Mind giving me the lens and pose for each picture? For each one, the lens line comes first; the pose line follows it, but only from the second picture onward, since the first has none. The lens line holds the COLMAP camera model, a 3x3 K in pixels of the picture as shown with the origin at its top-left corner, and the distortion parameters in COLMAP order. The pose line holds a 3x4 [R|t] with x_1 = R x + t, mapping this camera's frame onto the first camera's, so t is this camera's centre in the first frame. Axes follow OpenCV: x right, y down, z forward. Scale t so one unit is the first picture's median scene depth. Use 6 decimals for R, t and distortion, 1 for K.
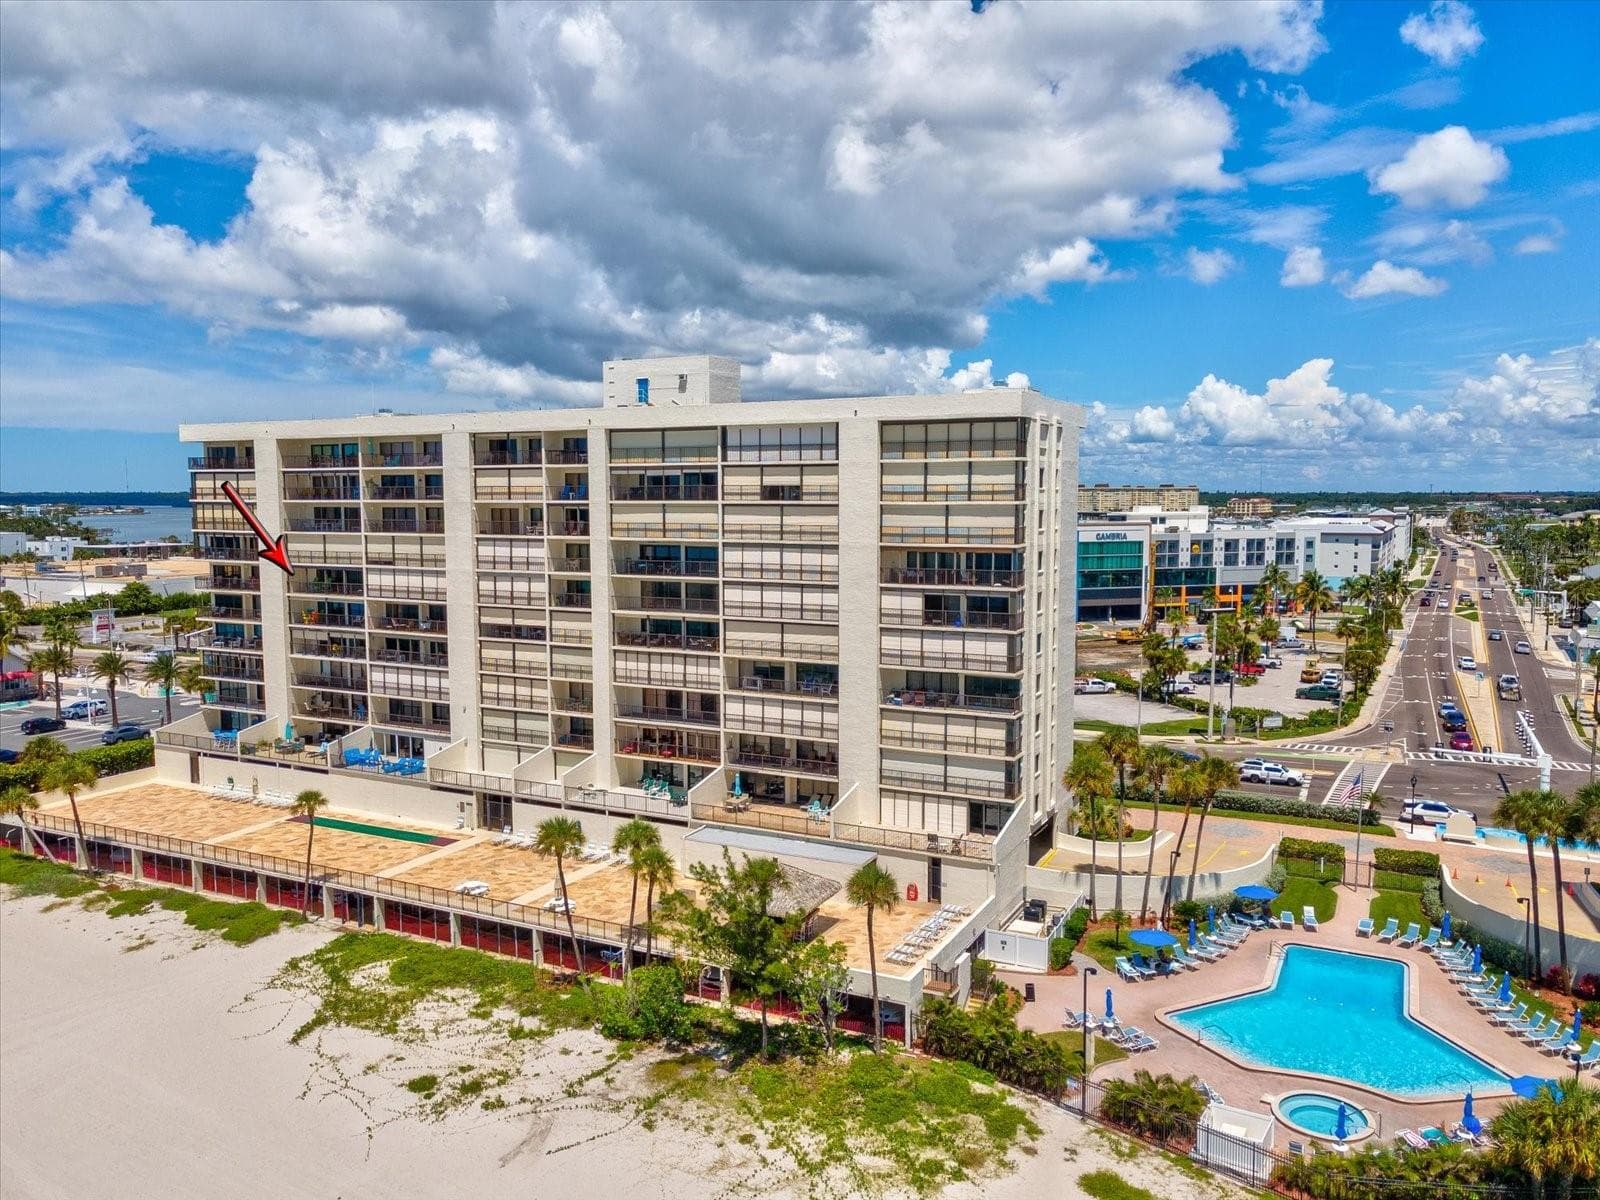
lens RADIAL K [[1236.0, 0, 825.1], [0, 1236.0, 604.0], [0, 0, 1]] dist [-0.043695, 0.097645]
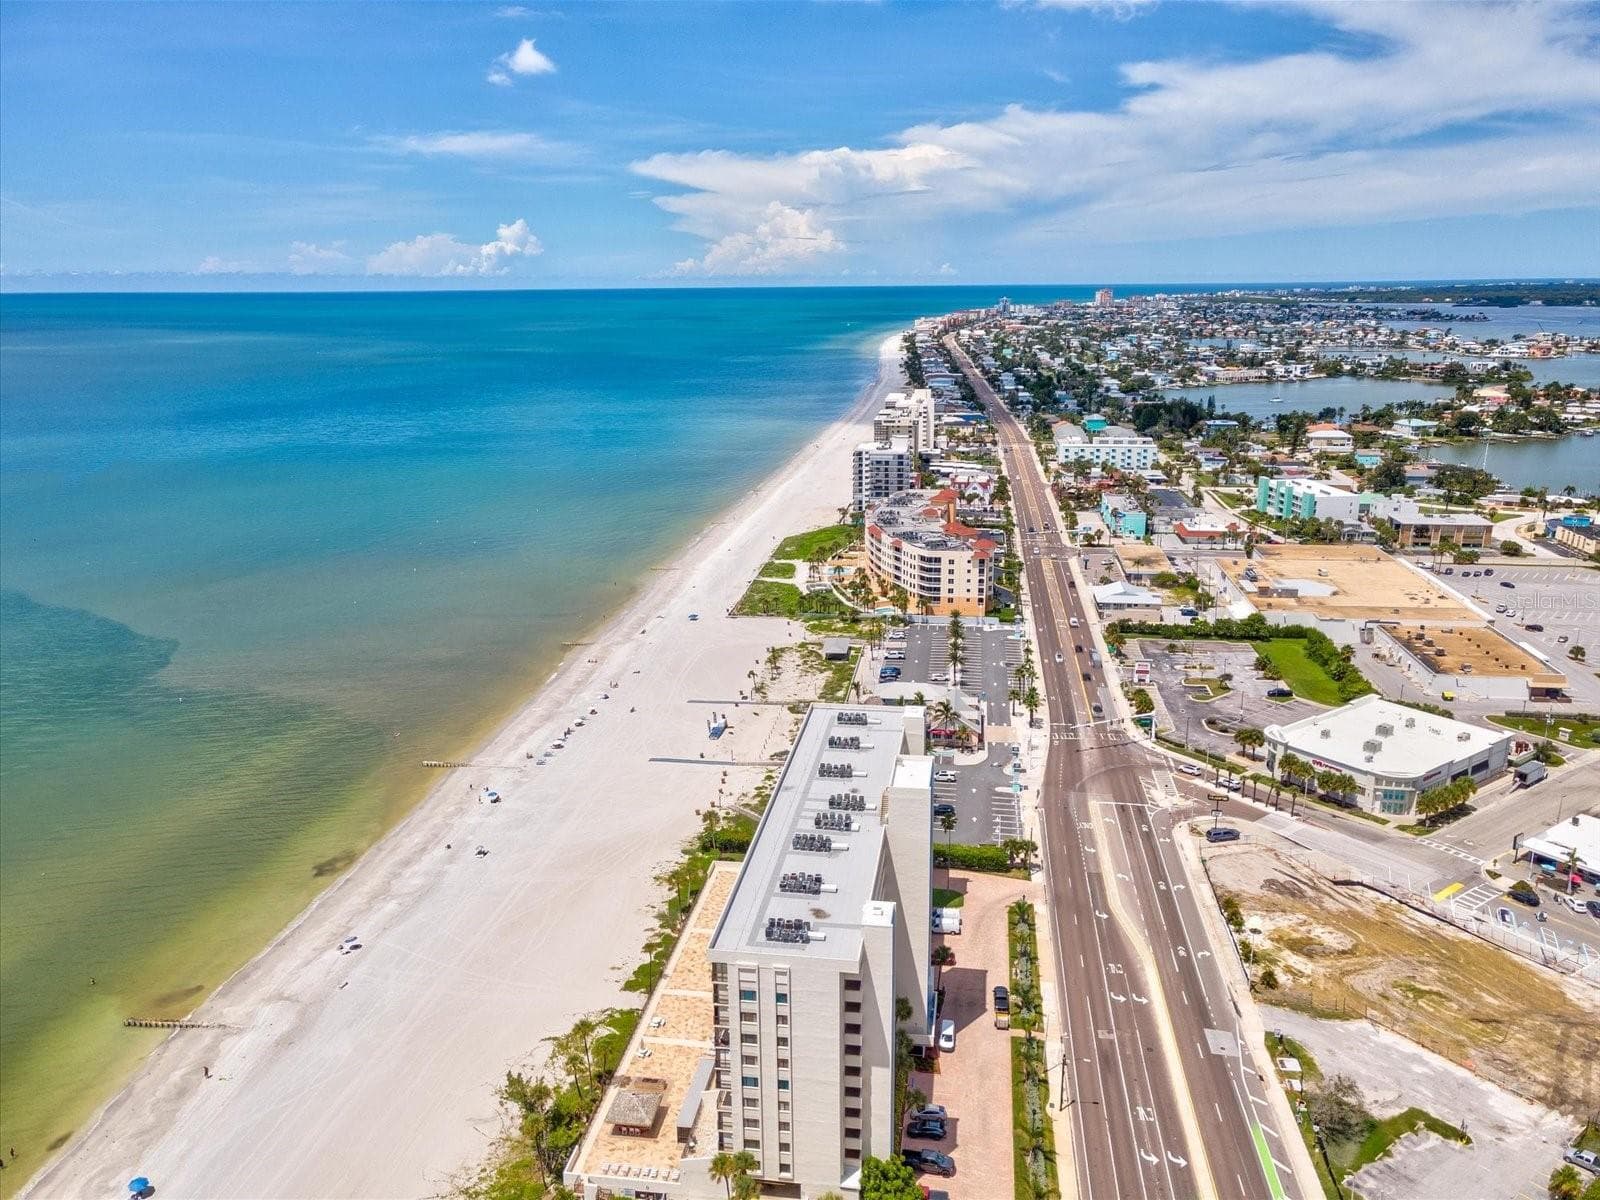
lens RADIAL K [[1180.5, 0, 800.0], [0, 1180.5, 600.0], [0, 0, 1]] dist [-0.009605, 0.041529]
pose [[0.310388, 0.238429, -0.920223, 1.542074], [-0.078129, 0.971158, 0.225273, -0.987342], [0.947394, 0.001974, 0.320064, 0.540229]]
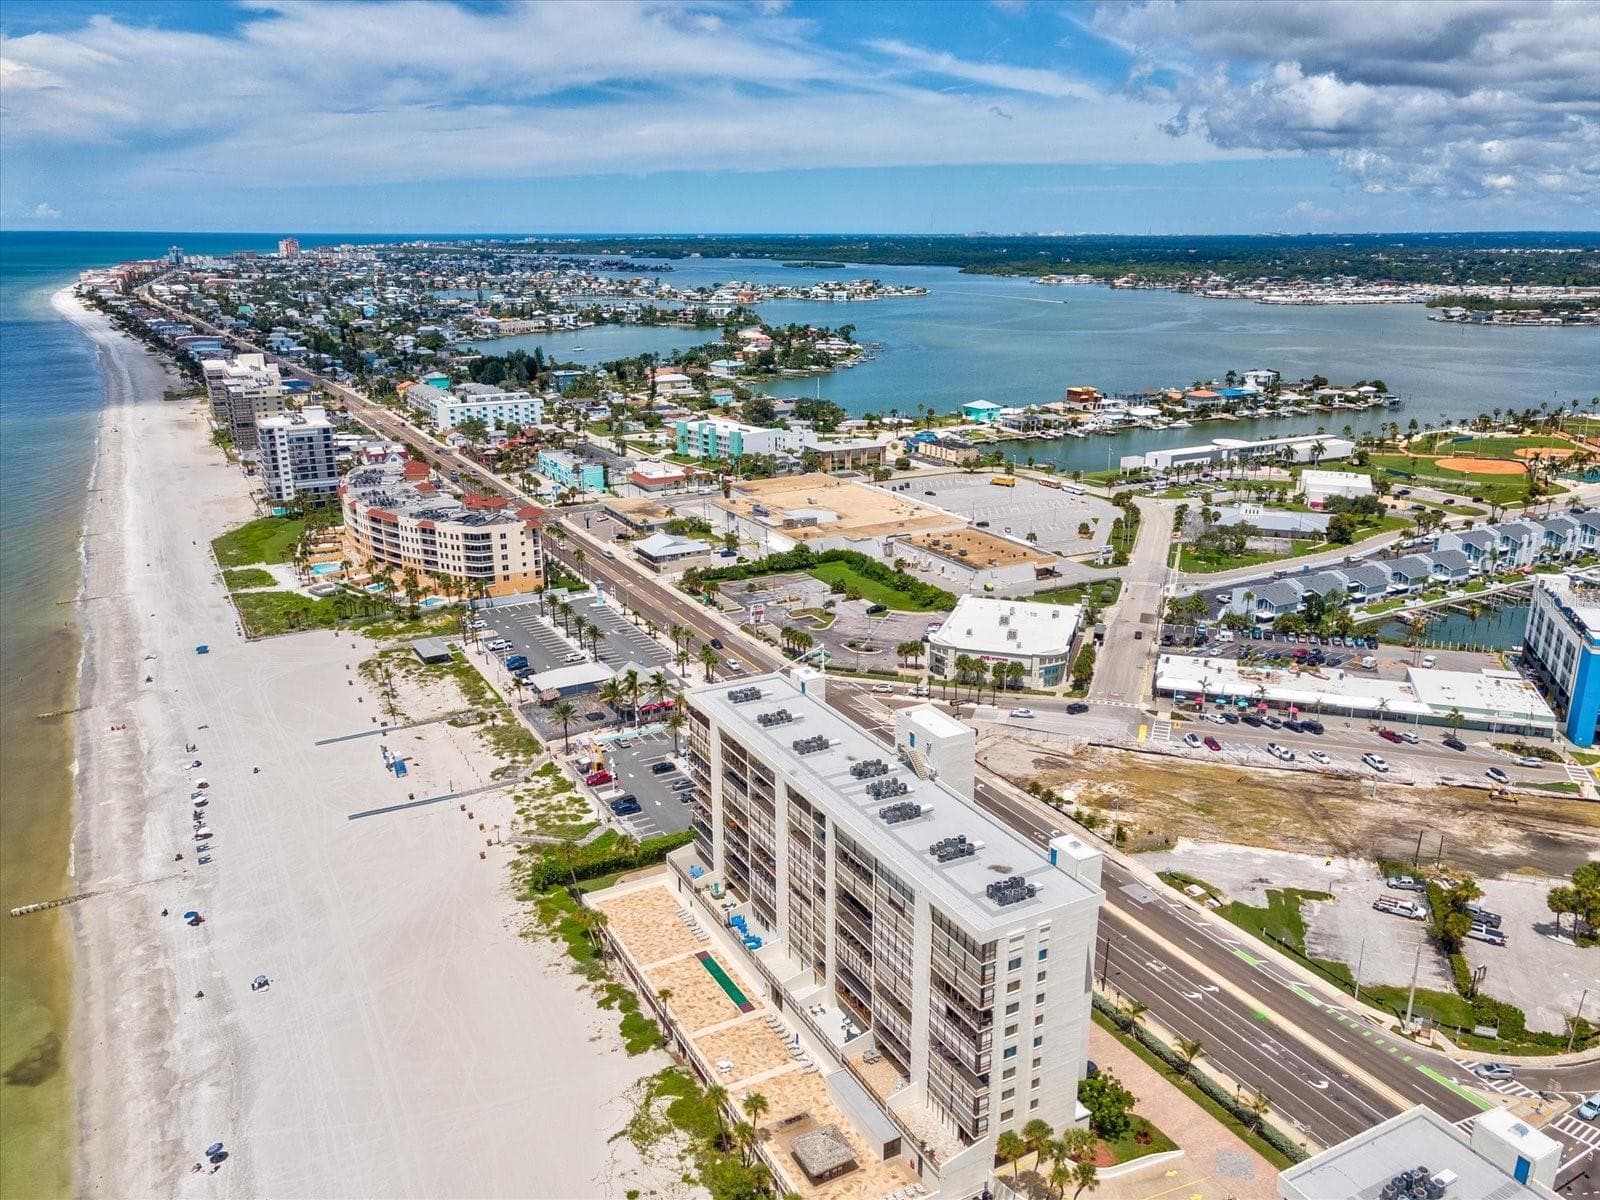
lens RADIAL K [[1221.5, 0, 821.7], [0, 1221.5, 600.7], [0, 0, 1]] dist [-0.009098, 0.039467]
pose [[0.823873, 0.160869, -0.543466, 0.765049], [-0.050495, 0.975894, 0.212323, -0.893852], [0.564521, -0.147485, 0.812136, -0.382320]]
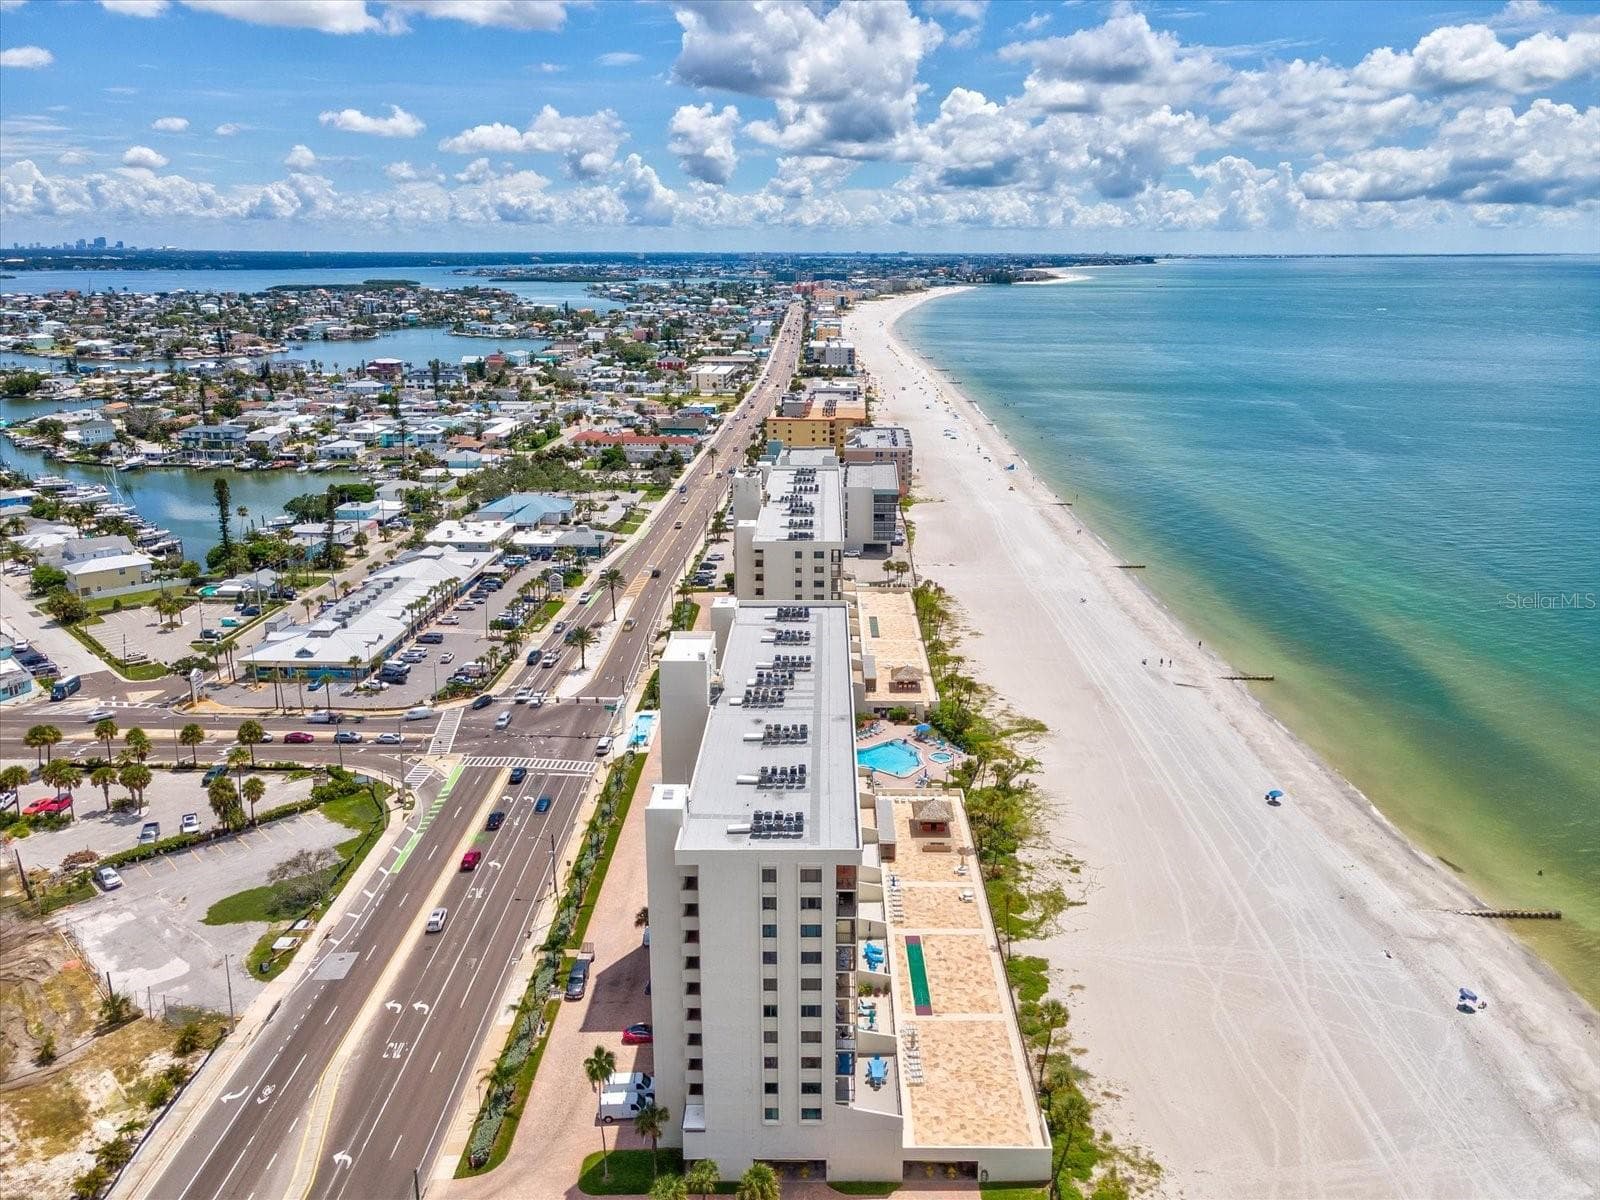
lens RADIAL K [[1221.5, 0, 821.7], [0, 1221.5, 600.7], [0, 0, 1]] dist [-0.009098, 0.039467]
pose [[-0.445877, -0.254368, 0.858190, -1.762261], [0.080226, 0.943555, 0.321352, -0.892946], [-0.891492, 0.212133, -0.400302, 1.880037]]
